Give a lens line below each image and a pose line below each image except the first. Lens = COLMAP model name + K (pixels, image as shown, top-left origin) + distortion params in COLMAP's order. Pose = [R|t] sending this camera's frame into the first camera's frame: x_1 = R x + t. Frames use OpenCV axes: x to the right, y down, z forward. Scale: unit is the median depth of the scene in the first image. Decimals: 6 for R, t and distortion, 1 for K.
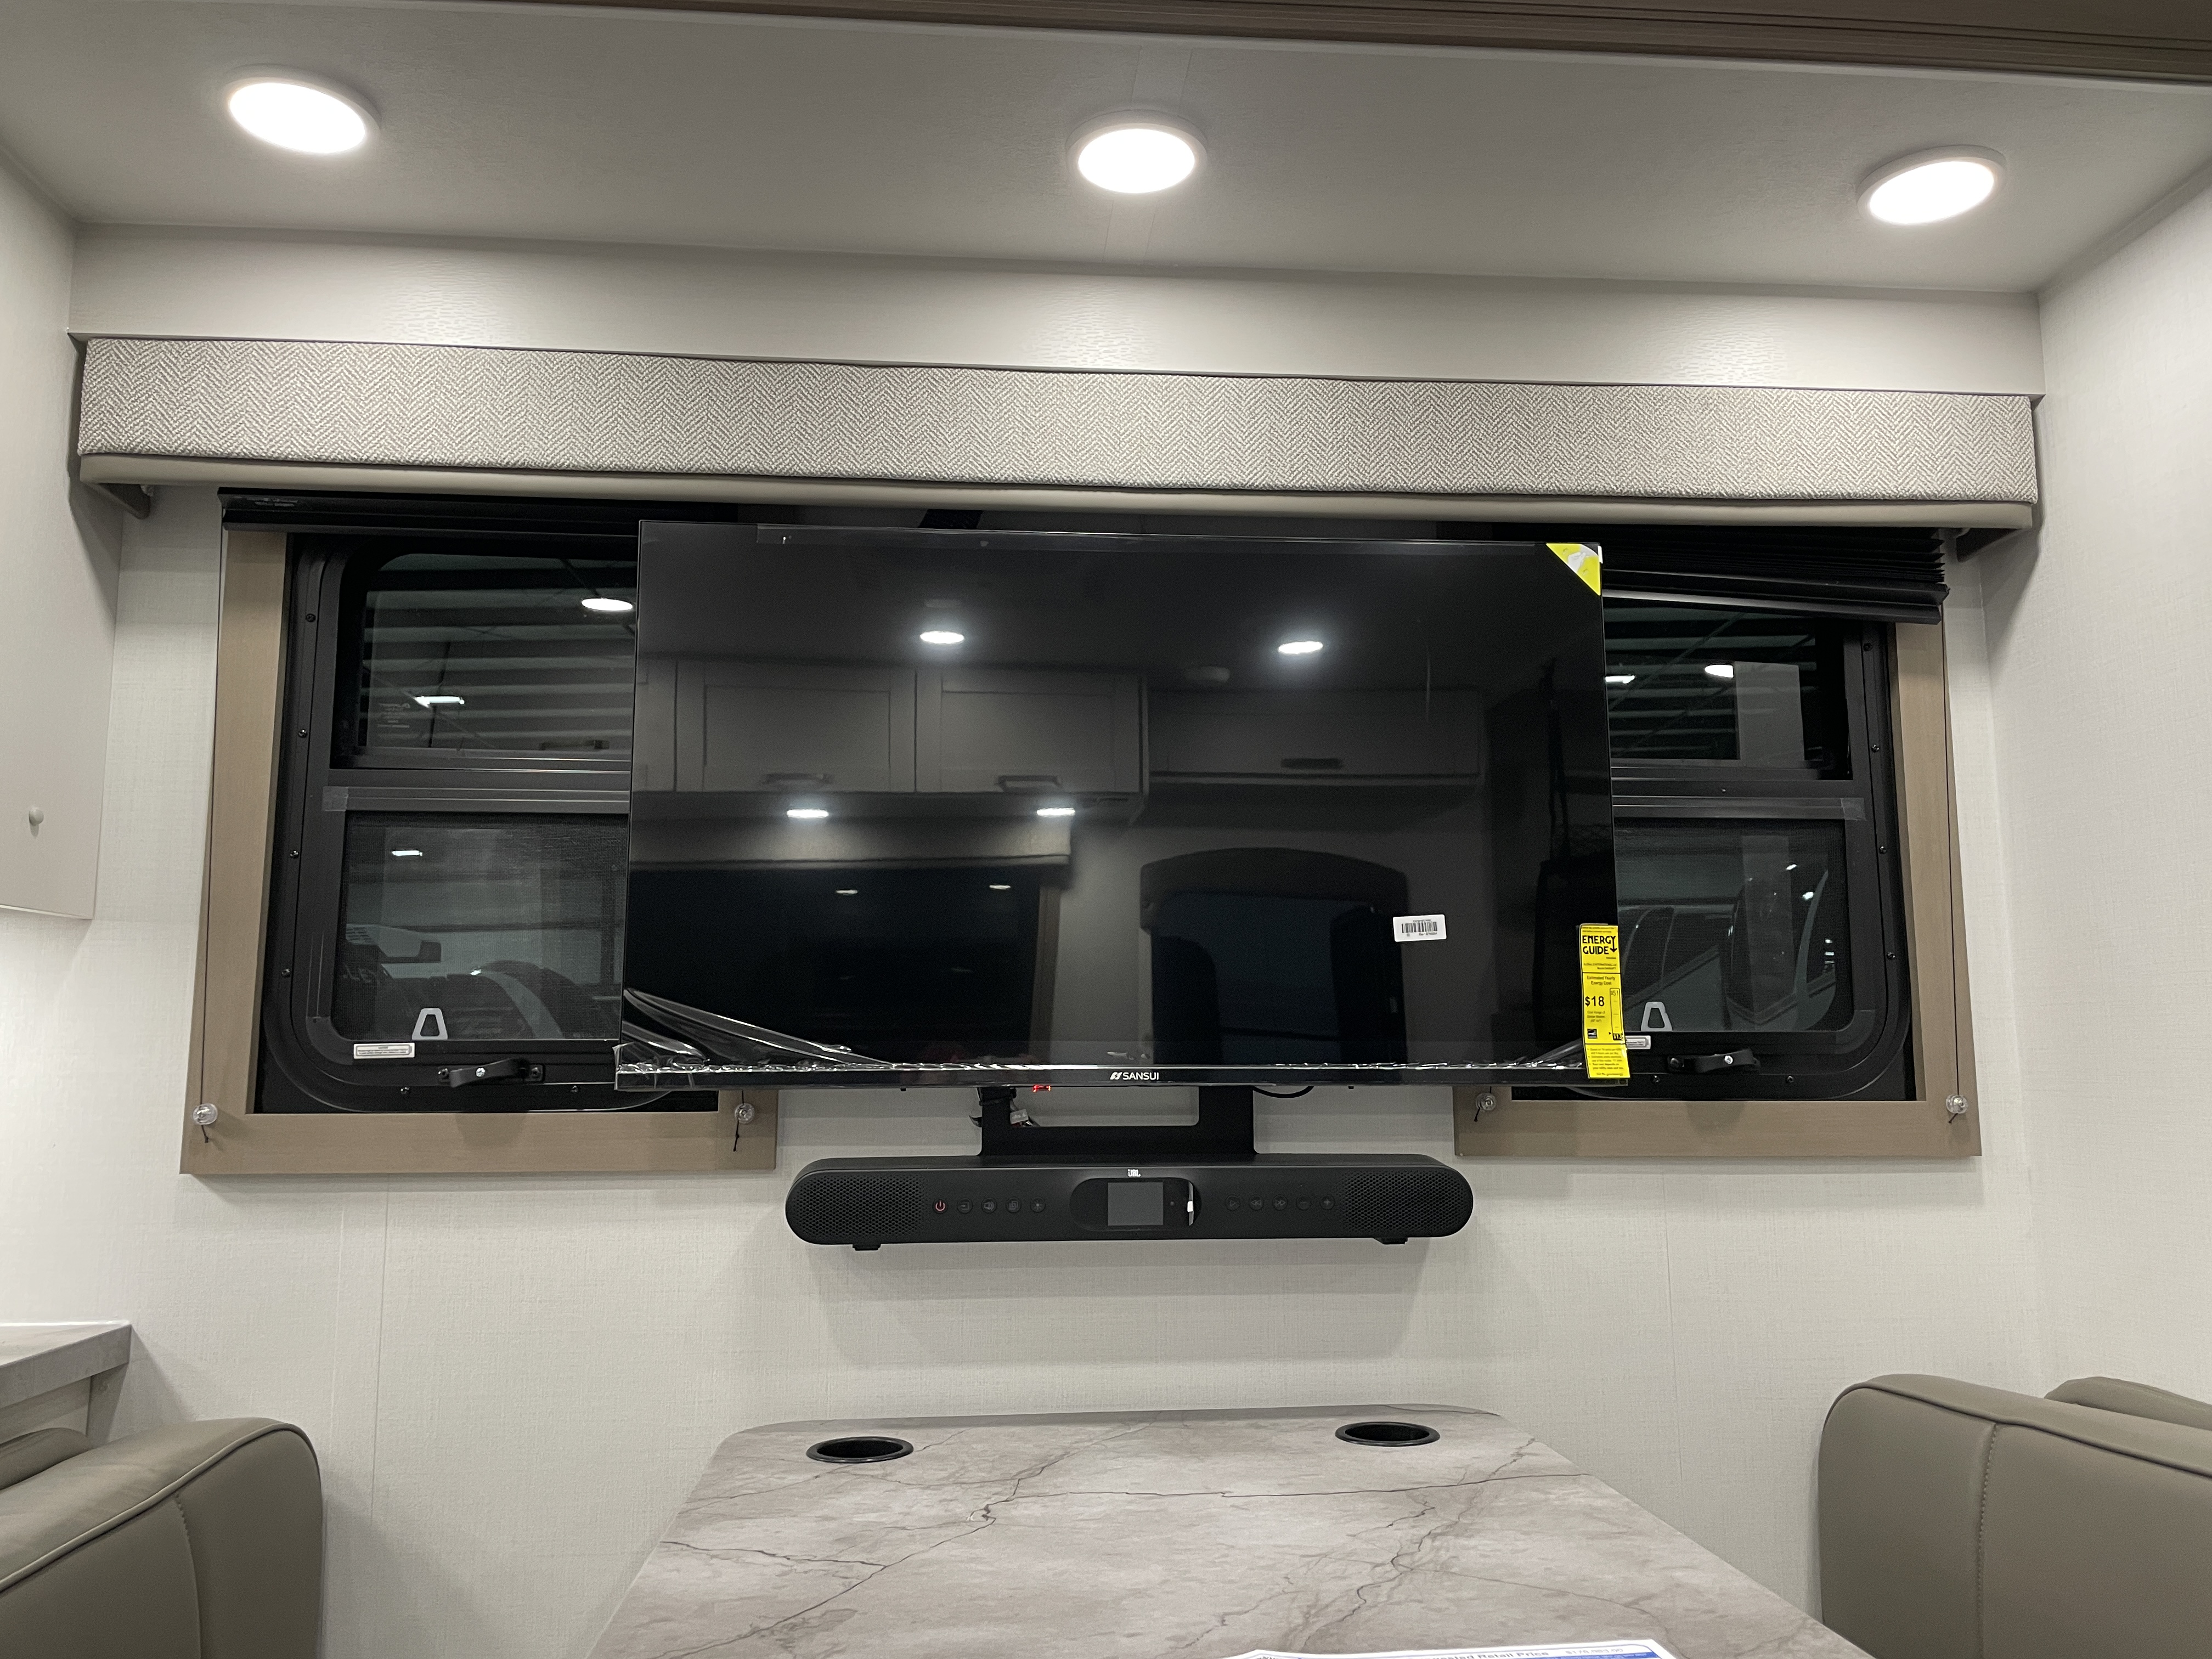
lens RADIAL K [[1675.5, 0, 1107.8], [0, 1675.5, 809.4], [0, 0, 1]] dist [0.082631, -0.115528]
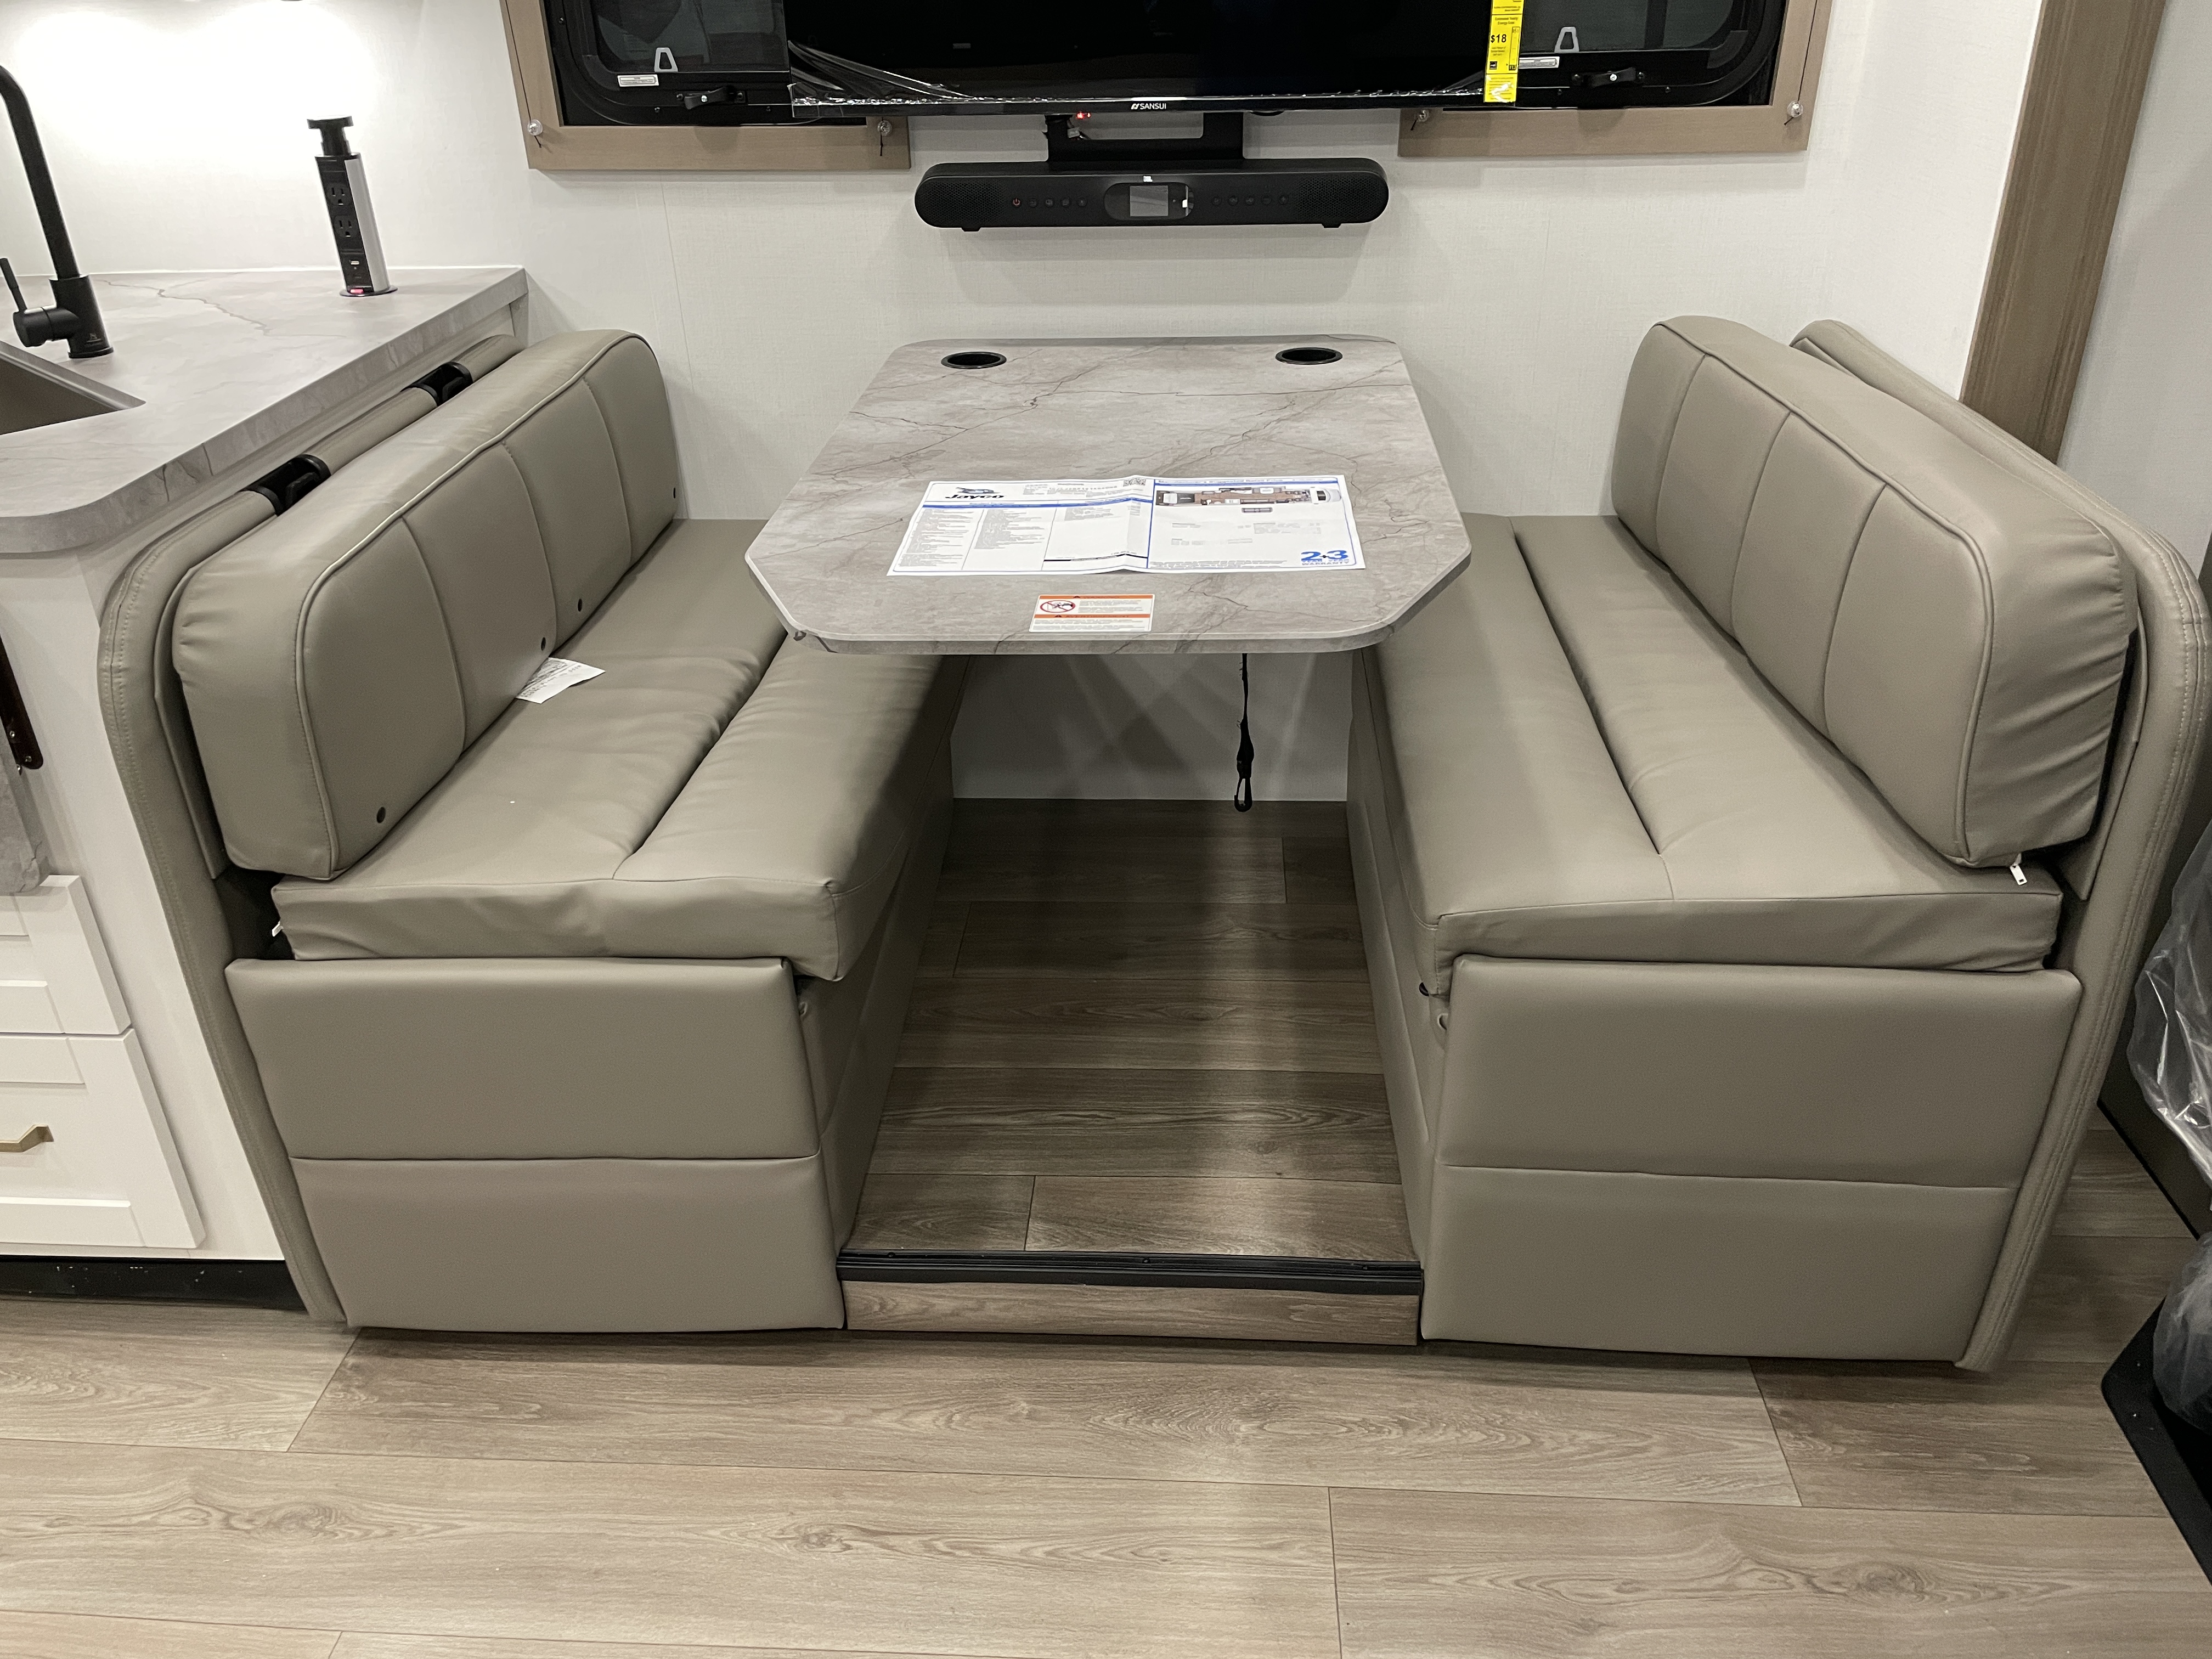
lens RADIAL K [[1671.6, 0, 1101.2], [0, 1671.6, 825.0], [0, 0, 1]] dist [0.099368, -0.135783]
pose [[0.988111, 0.059201, -0.141884, 0.212135], [0.039401, 0.794546, 0.605924, -0.221317], [0.148605, -0.604311, 0.782767, -0.471906]]
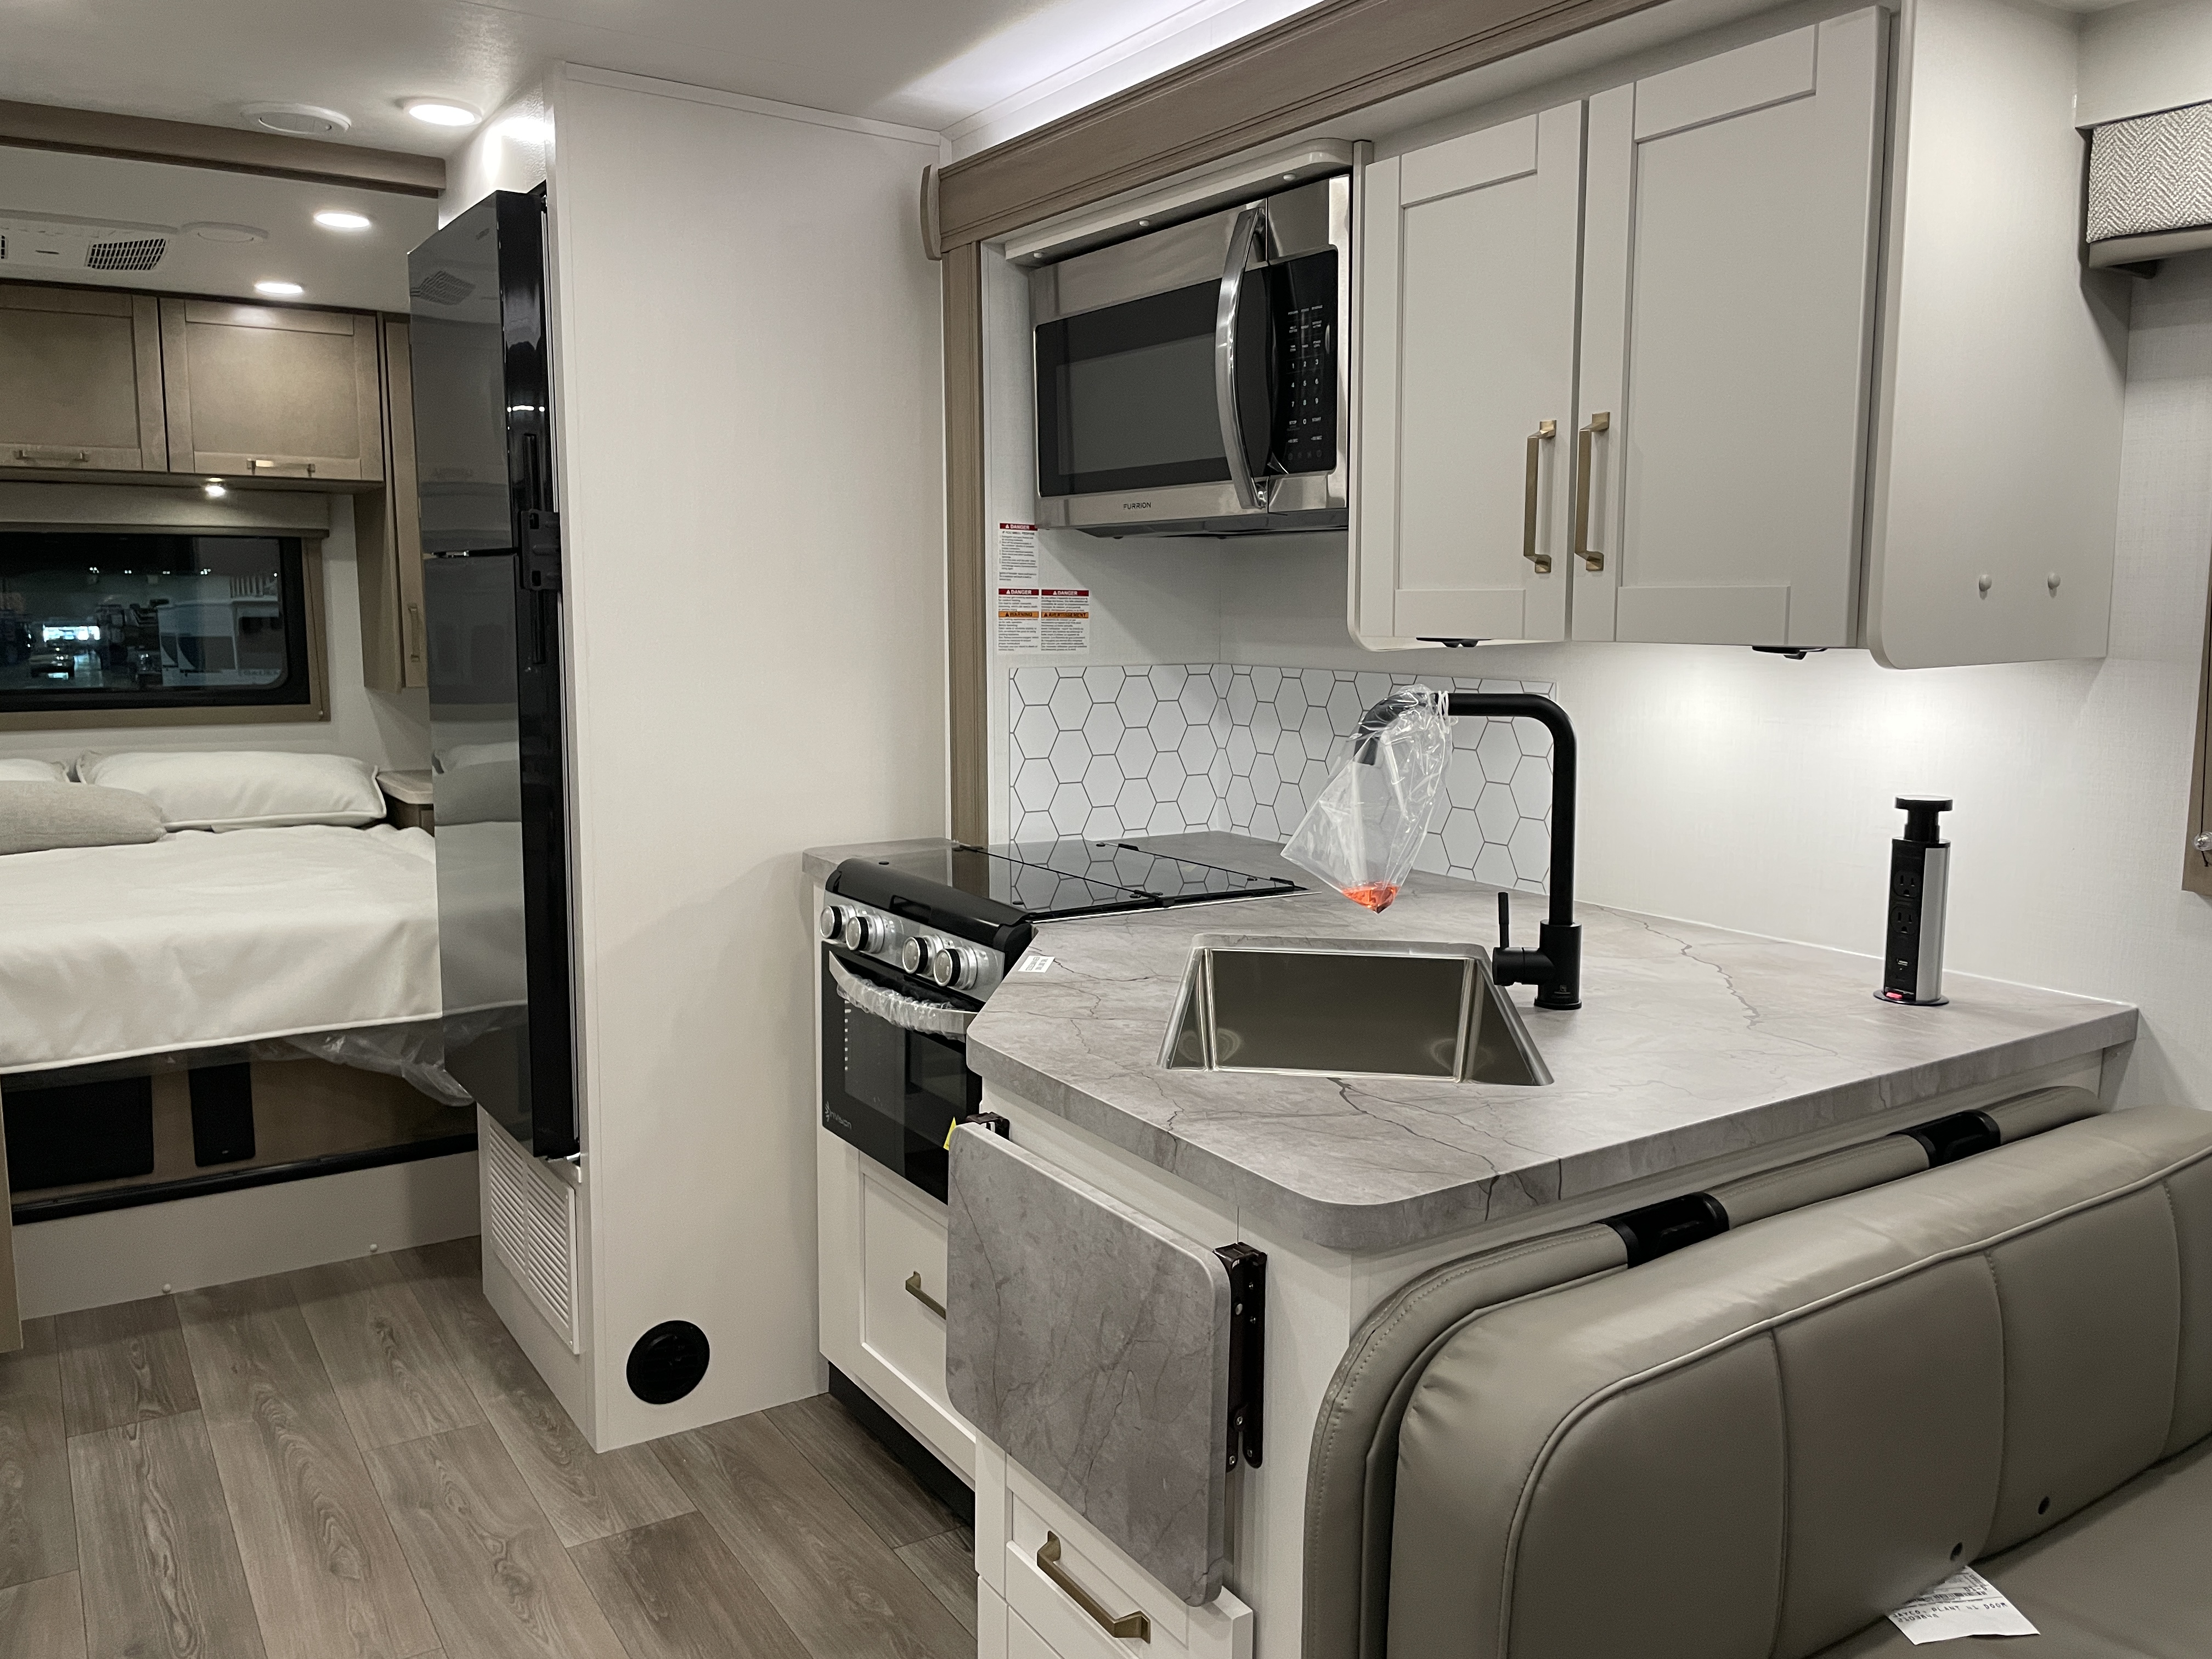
lens RADIAL K [[1671.6, 0, 1101.2], [0, 1671.6, 825.0], [0, 0, 1]] dist [0.099368, -0.135783]
pose [[0.466964, 0.126805, -0.875137, 0.099647], [0.129177, 0.969266, 0.209372, -0.155189], [0.874790, -0.210817, 0.436232, -0.106842]]
